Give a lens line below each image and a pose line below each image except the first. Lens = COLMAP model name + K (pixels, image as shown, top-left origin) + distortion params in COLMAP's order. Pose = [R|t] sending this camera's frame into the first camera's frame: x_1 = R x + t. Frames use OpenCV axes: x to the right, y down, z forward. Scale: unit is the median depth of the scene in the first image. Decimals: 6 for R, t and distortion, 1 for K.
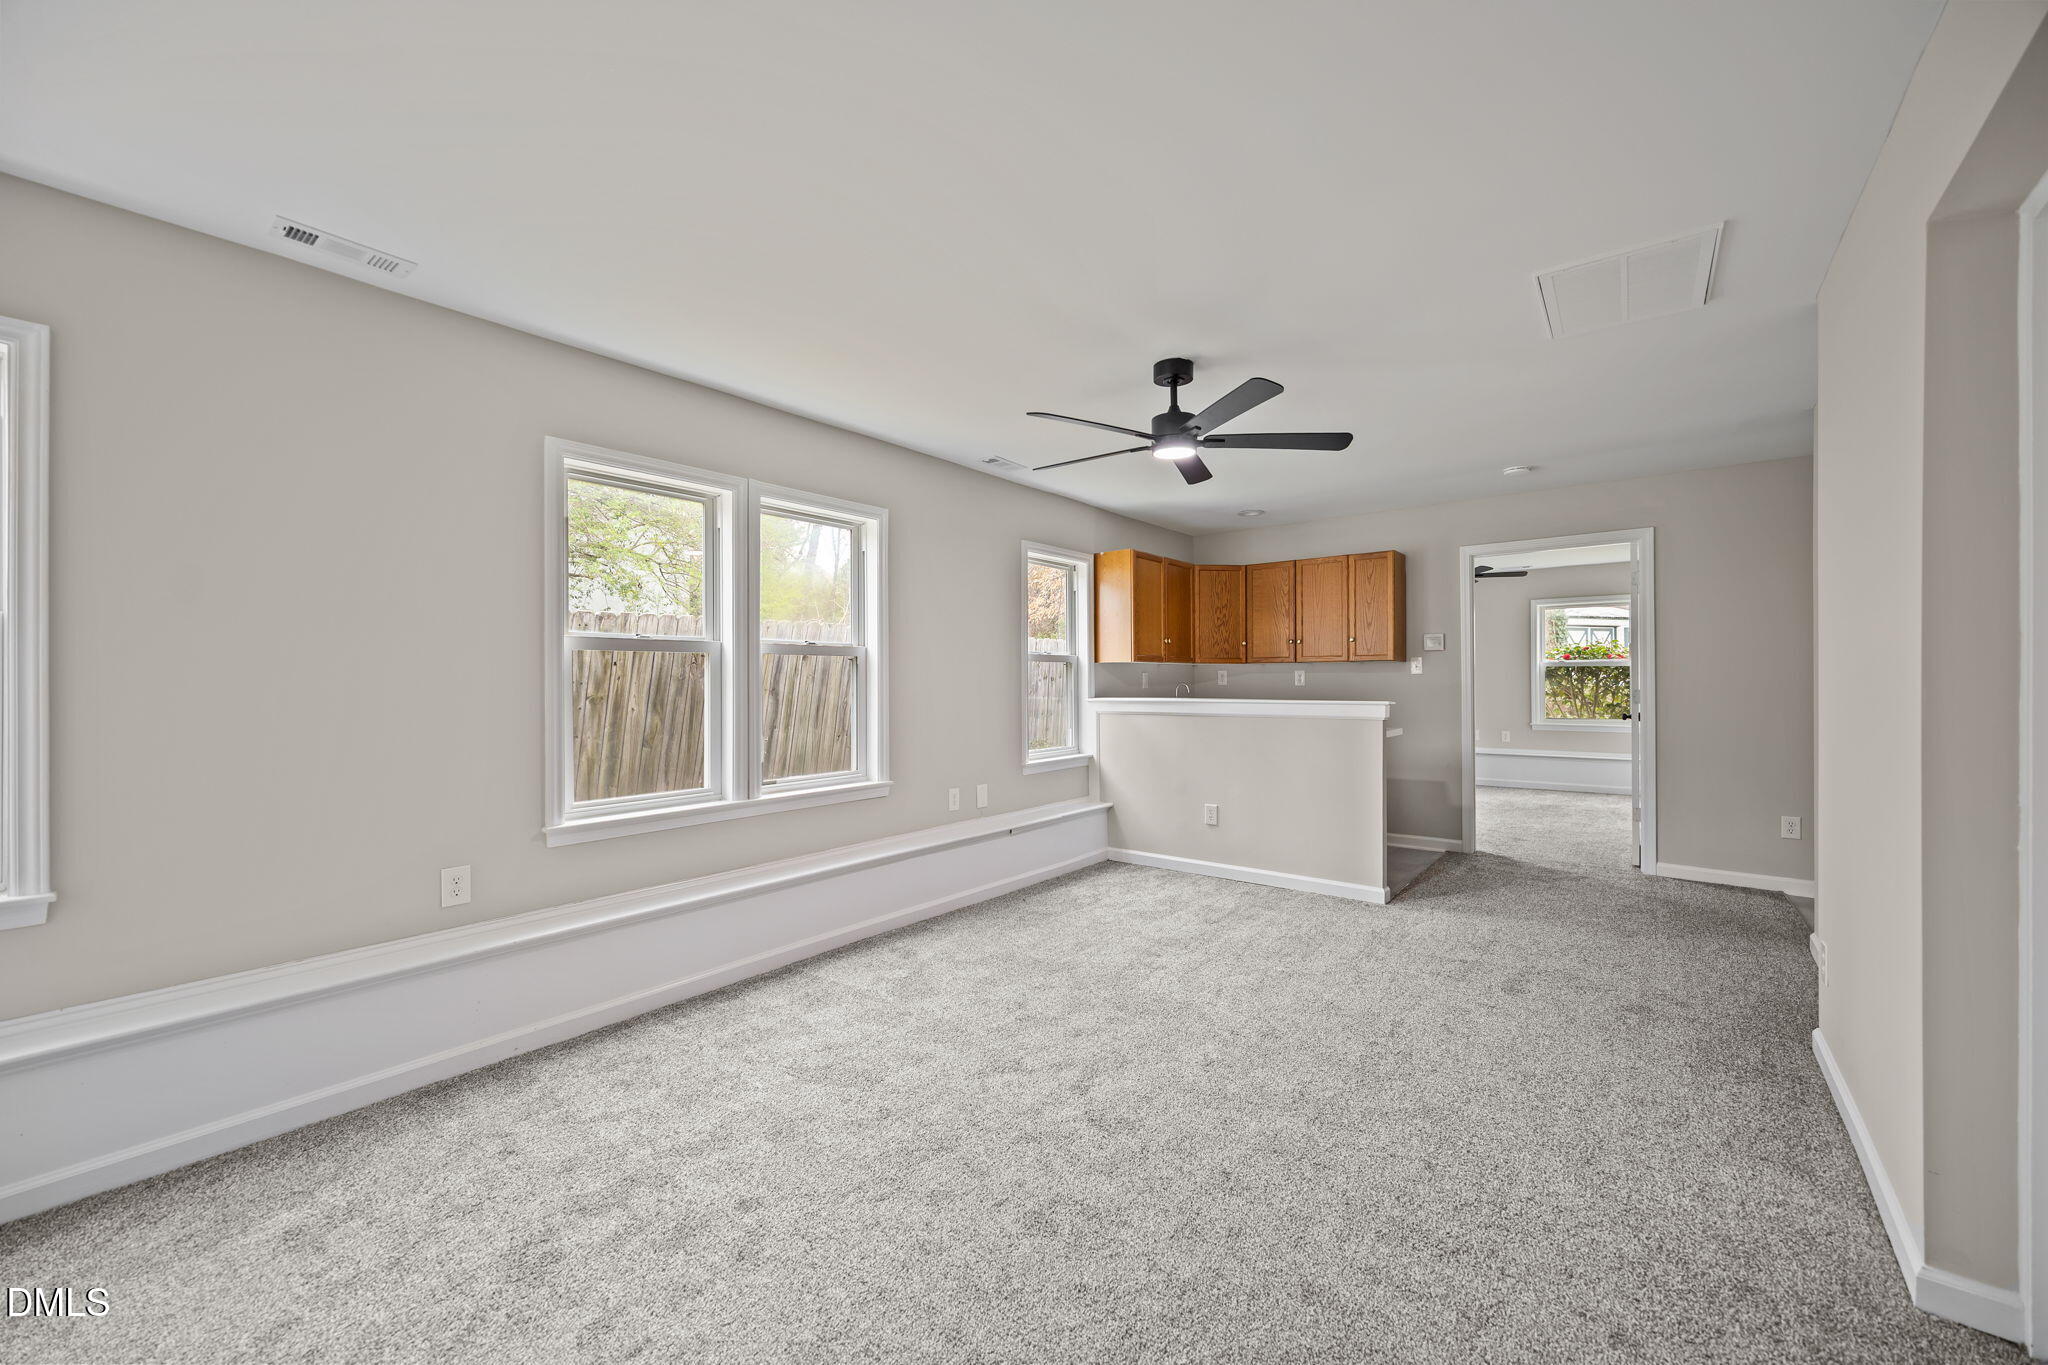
lens RADIAL K [[783.3, 0, 1032.9], [0, 783.3, 674.4], [0, 0, 1]] dist [-0.000420, -0.000886]
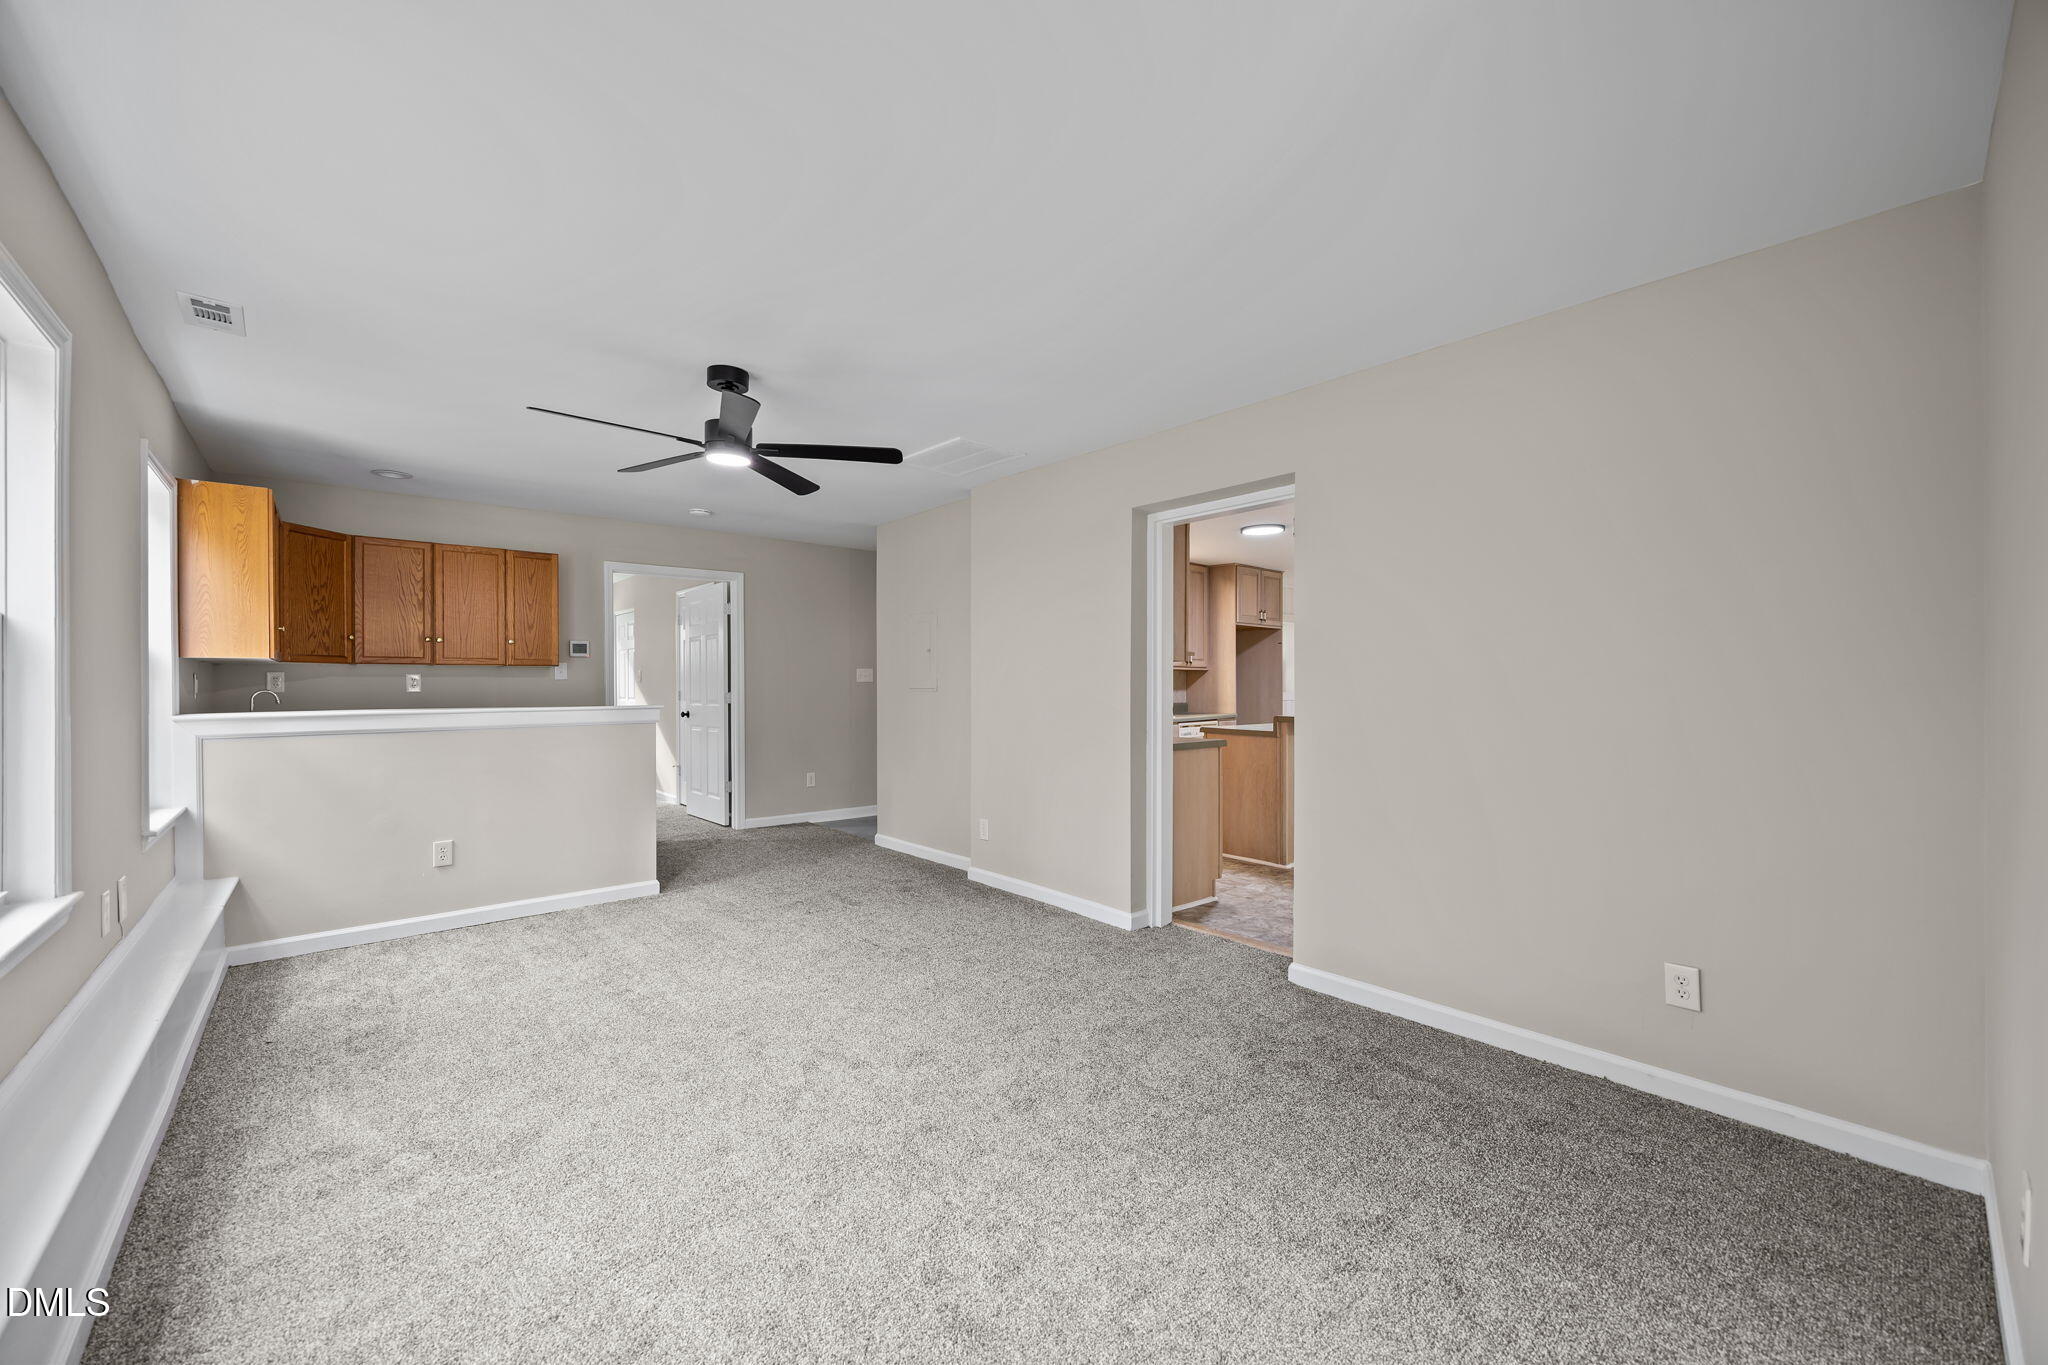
lens RADIAL K [[783.3, 0, 1019.3], [0, 783.3, 681.5], [0, 0, 1]] dist [-0.000420, -0.000886]
pose [[0.185723, 0.004528, 0.982592, -0.522002], [-0.008789, 0.999957, -0.002947, -0.000100], [-0.982563, -0.008089, 0.185755, 0.313893]]
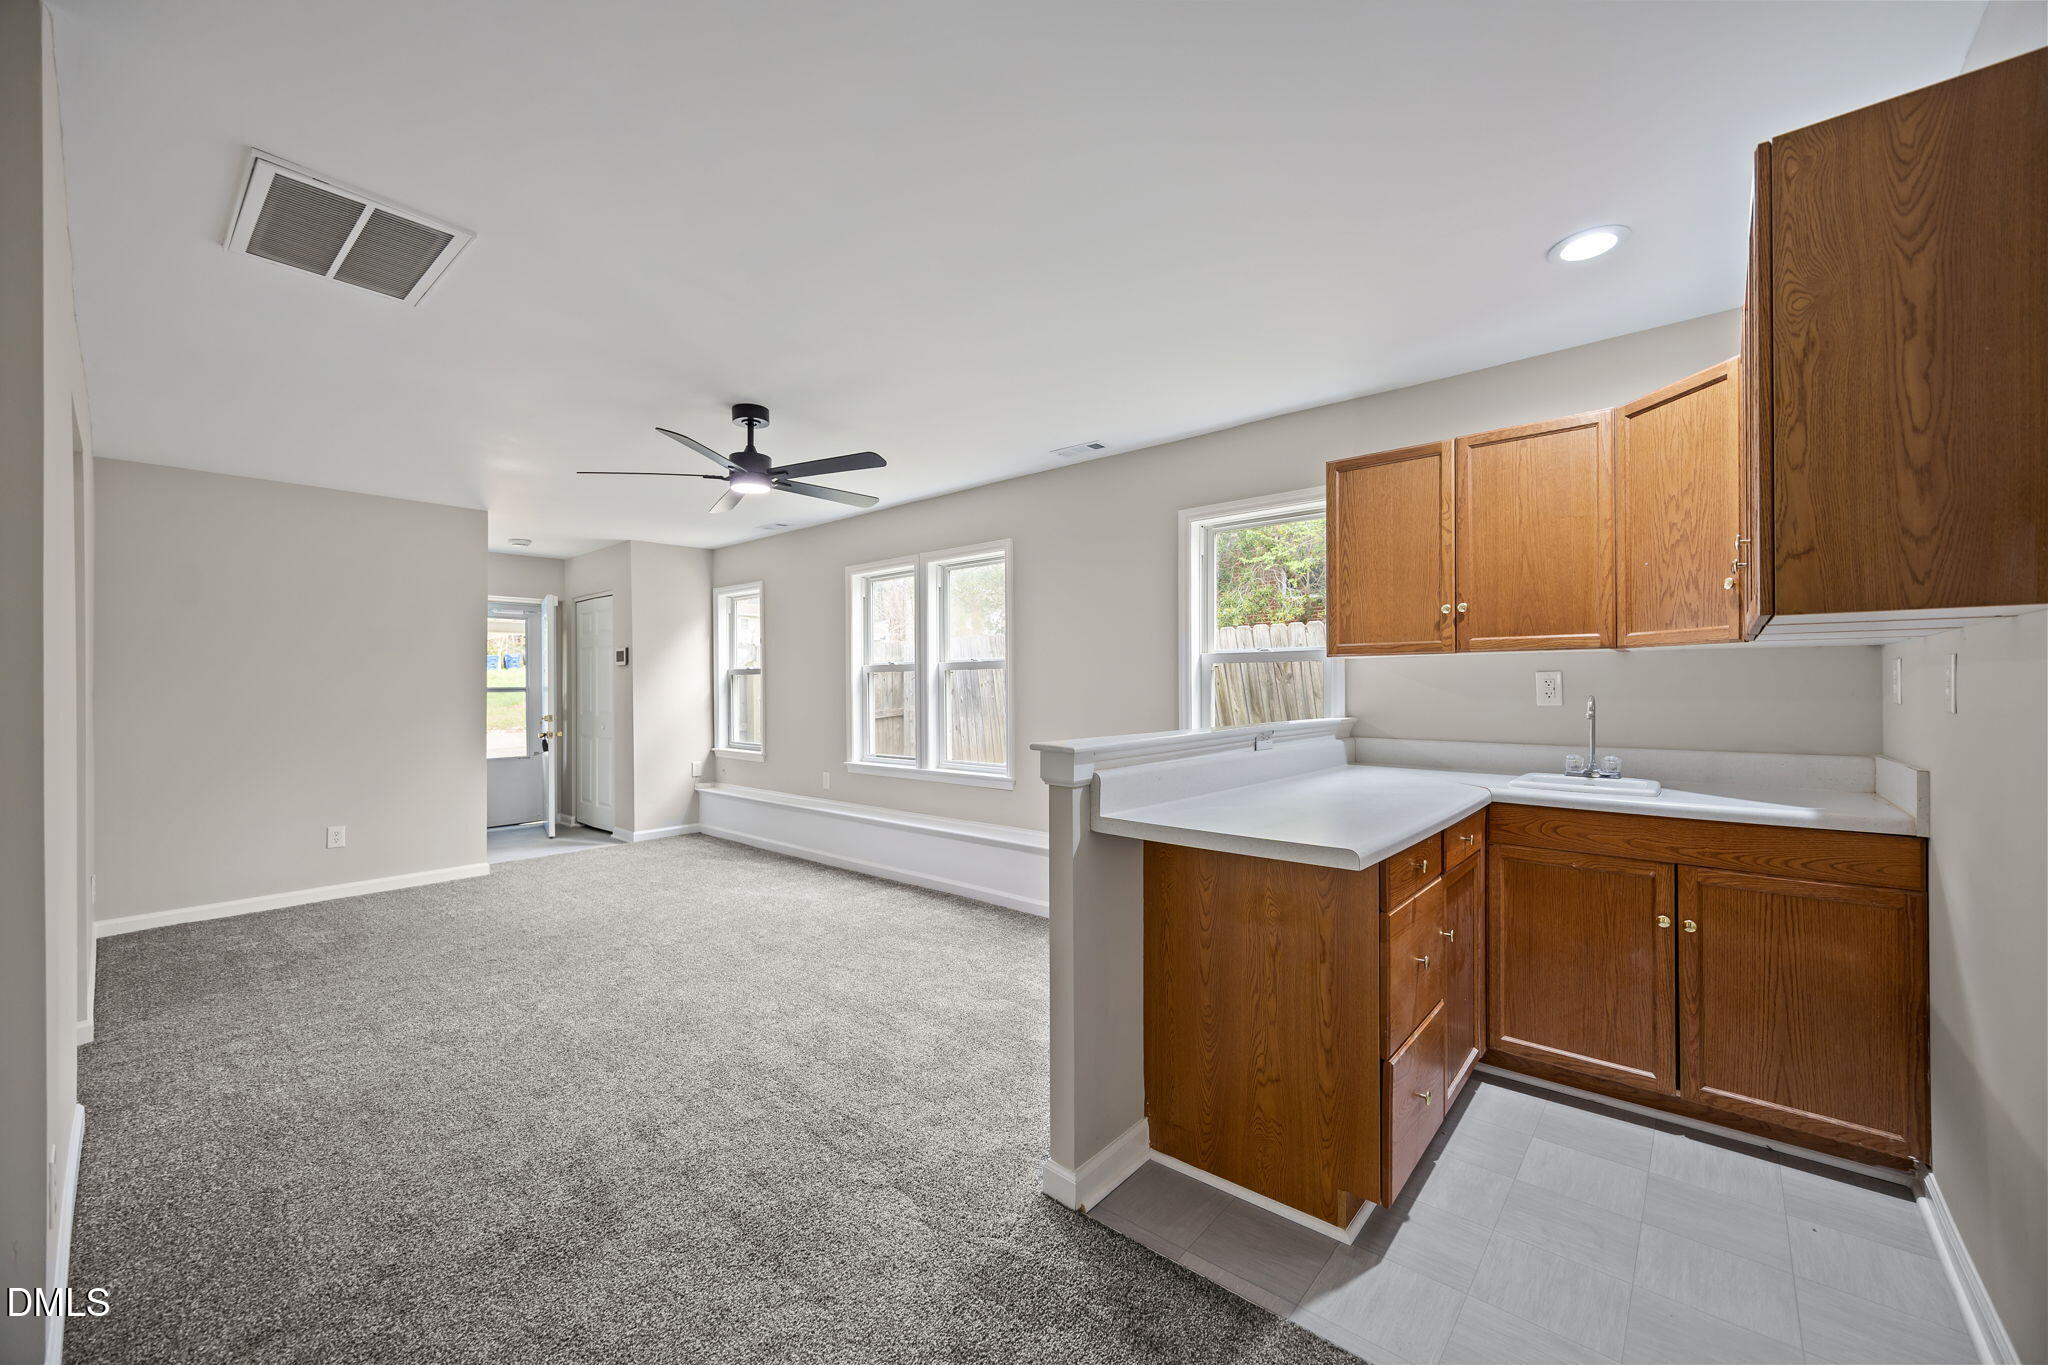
lens RADIAL K [[783.3, 0, 1029.1], [0, 783.3, 688.1], [0, 0, 1]] dist [-0.000420, -0.000886]
pose [[-0.054096, 0.010150, -0.998484, 0.914510], [0.017743, 0.999800, 0.009202, -0.006247], [0.998378, -0.017218, -0.054265, 1.045190]]
